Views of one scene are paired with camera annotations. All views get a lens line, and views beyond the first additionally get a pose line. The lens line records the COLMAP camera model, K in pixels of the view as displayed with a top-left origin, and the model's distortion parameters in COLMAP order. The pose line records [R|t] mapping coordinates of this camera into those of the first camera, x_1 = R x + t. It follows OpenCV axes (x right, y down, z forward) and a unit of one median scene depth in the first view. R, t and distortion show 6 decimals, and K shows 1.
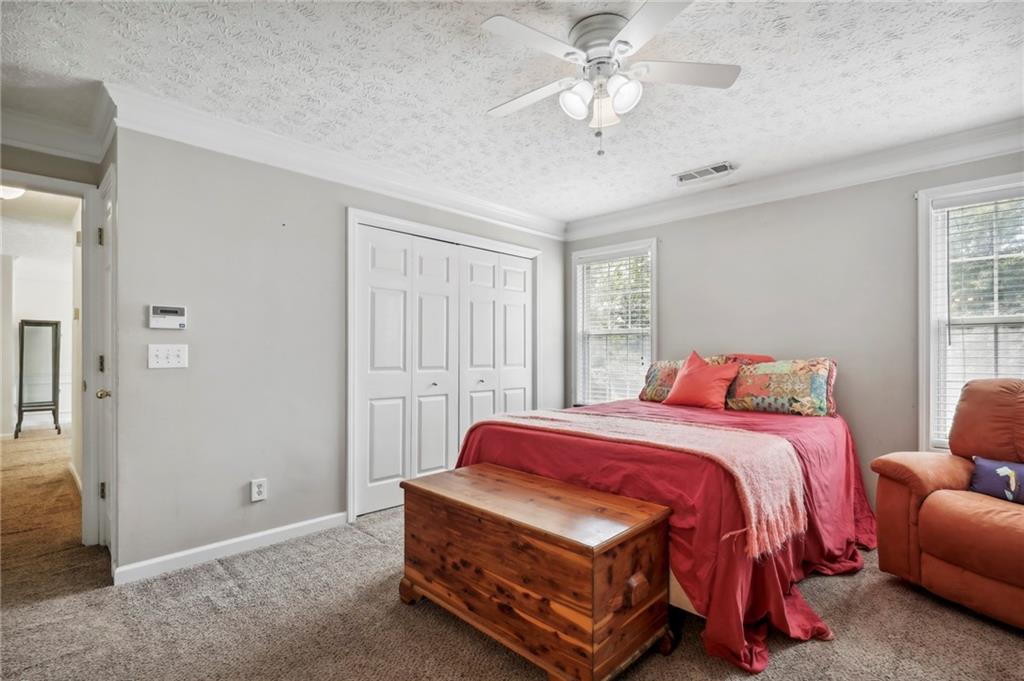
lens RADIAL K [[480.1, 0, 510.1], [0, 480.1, 344.6], [0, 0, 1]] dist [-0.002719, -0.000385]
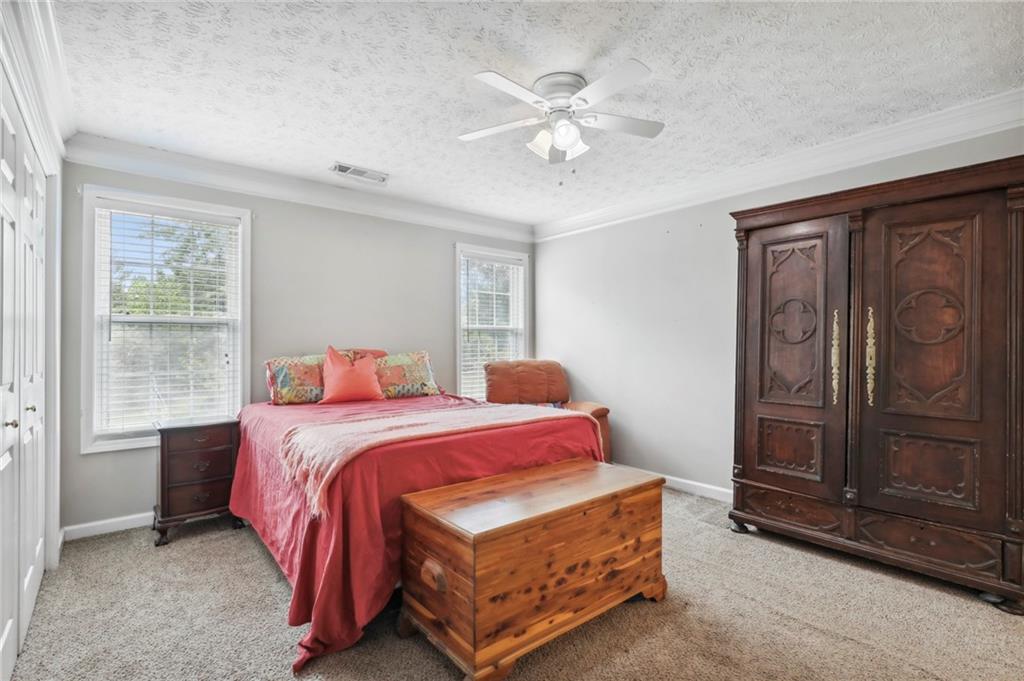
lens RADIAL K [[480.1, 0, 510.1], [0, 480.1, 344.6], [0, 0, 1]] dist [-0.002719, -0.000385]
pose [[0.106194, 0.002903, 0.994341, -0.896566], [-0.010485, 0.999943, -0.001799, 0.012569], [-0.994290, -0.010235, 0.106219, 0.872298]]
